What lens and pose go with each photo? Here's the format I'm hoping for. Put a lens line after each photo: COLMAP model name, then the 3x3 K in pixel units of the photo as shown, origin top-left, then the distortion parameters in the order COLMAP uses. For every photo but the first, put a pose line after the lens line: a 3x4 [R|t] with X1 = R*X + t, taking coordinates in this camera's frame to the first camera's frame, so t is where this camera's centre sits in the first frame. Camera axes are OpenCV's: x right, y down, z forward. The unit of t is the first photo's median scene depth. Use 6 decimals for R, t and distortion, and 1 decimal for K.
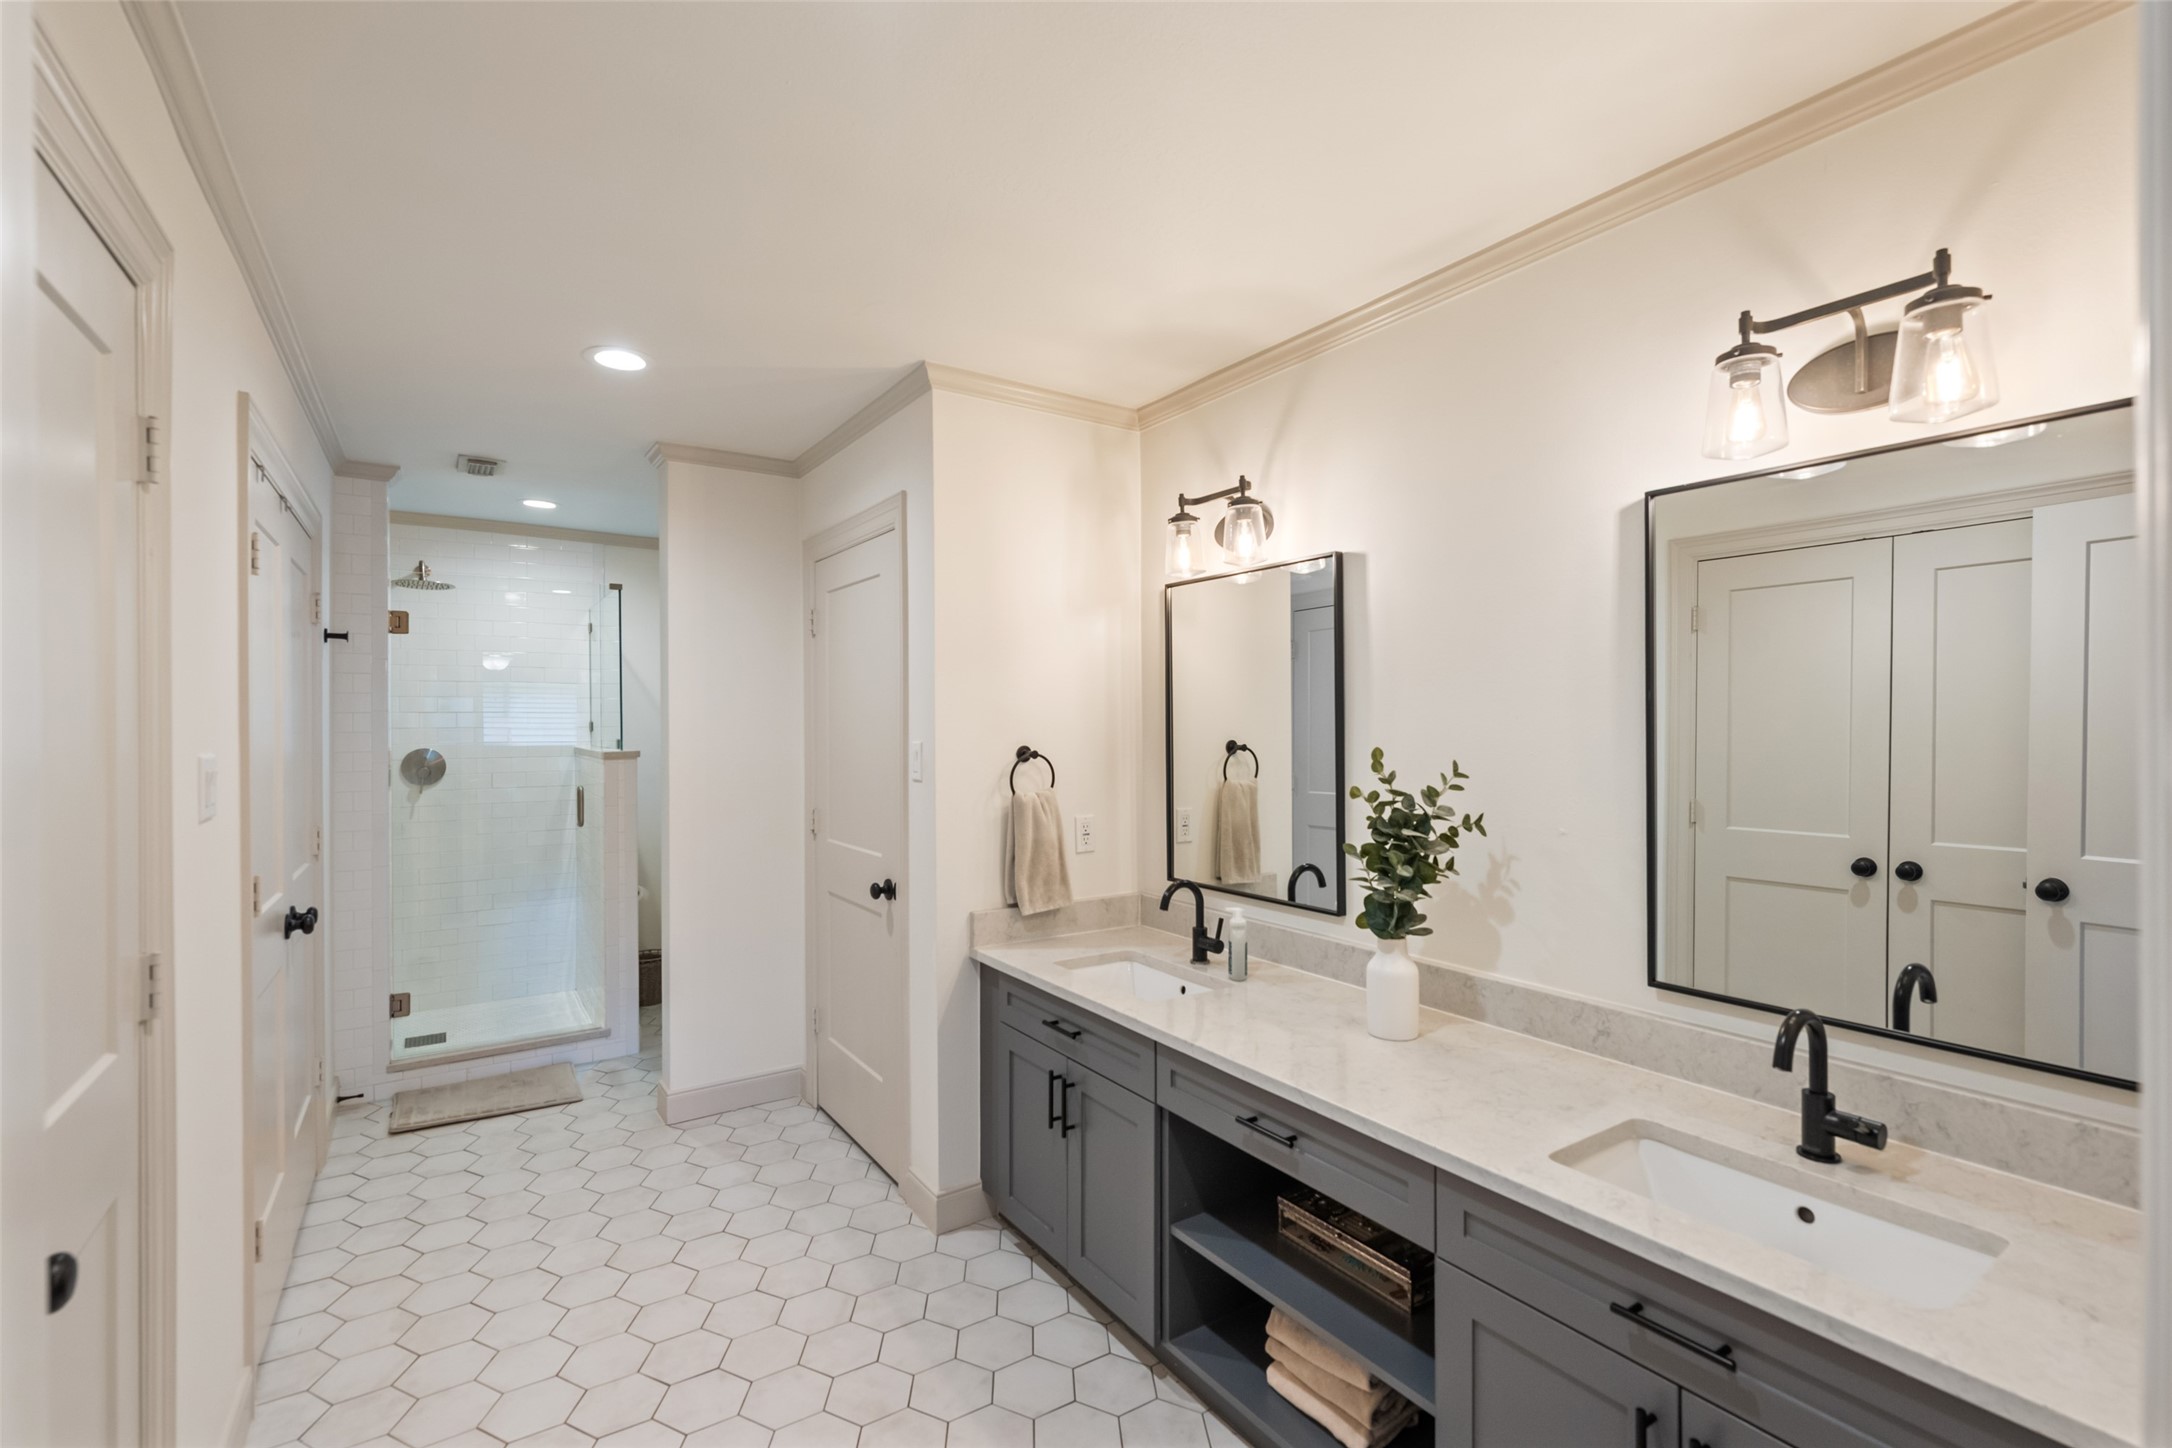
lens RADIAL K [[985.4, 0, 1101.3], [0, 985.4, 732.0], [0, 0, 1]] dist [0.015484, 0.000022]
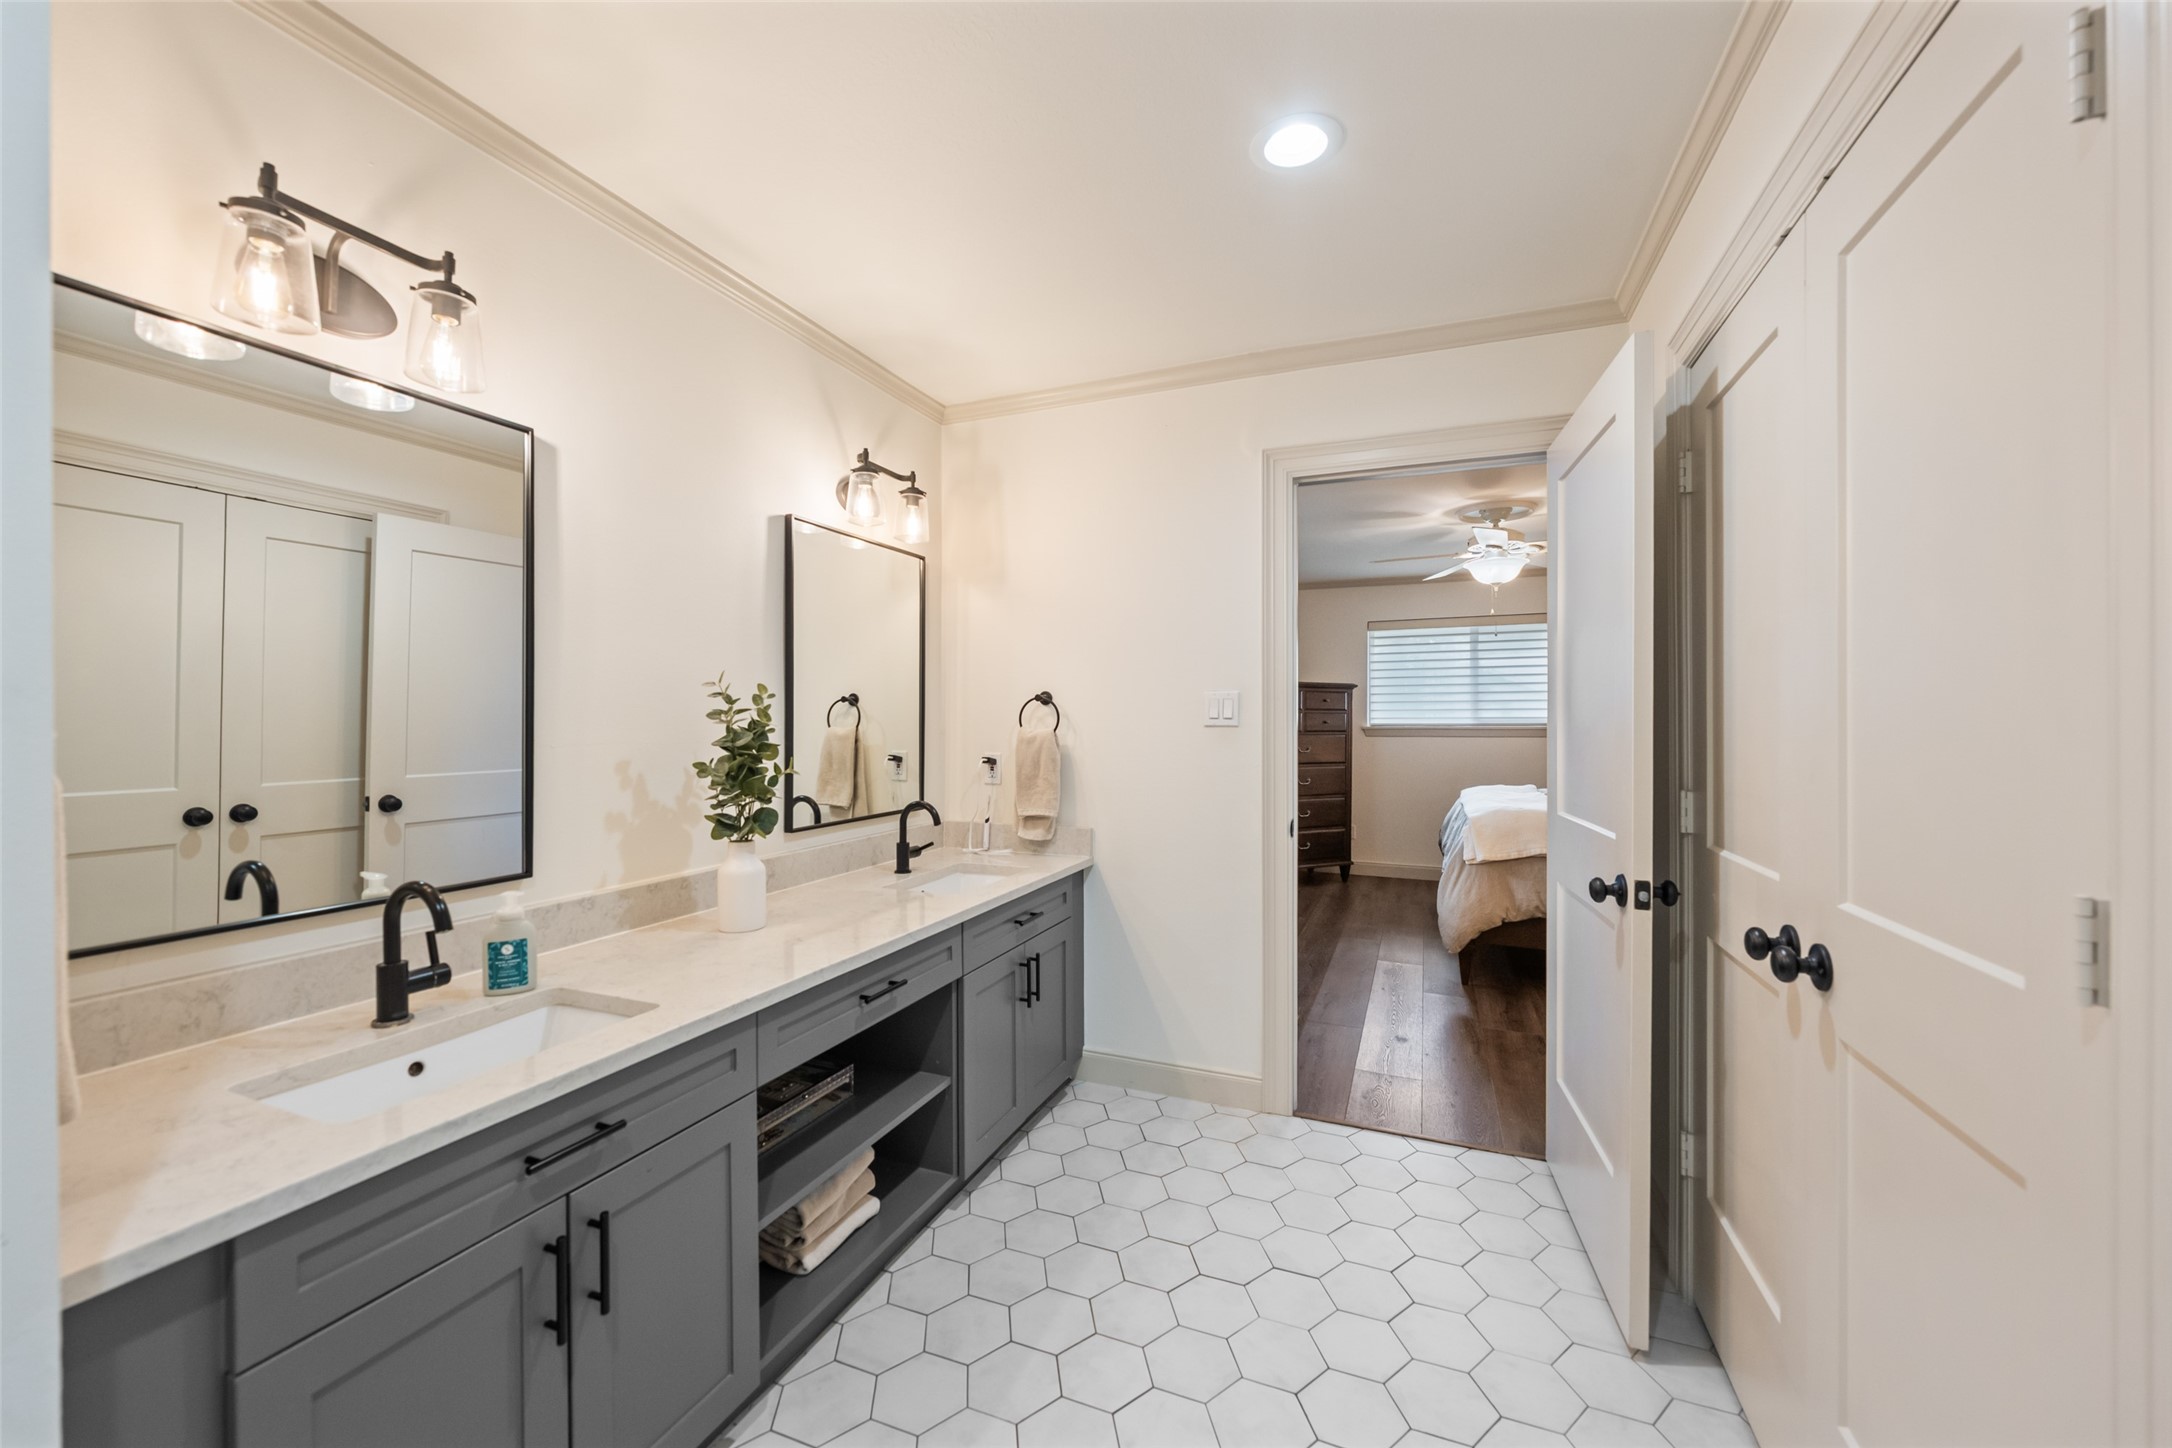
lens RADIAL K [[867.8, 0, 1092.1], [0, 867.8, 716.6], [0, 0, 1]] dist [-0.003365, -0.000165]
pose [[-0.573933, 0.004562, 0.818890, -0.643252], [0.008739, 0.999962, 0.000554, 0.061039], [-0.818856, 0.007474, -0.573951, 1.084504]]
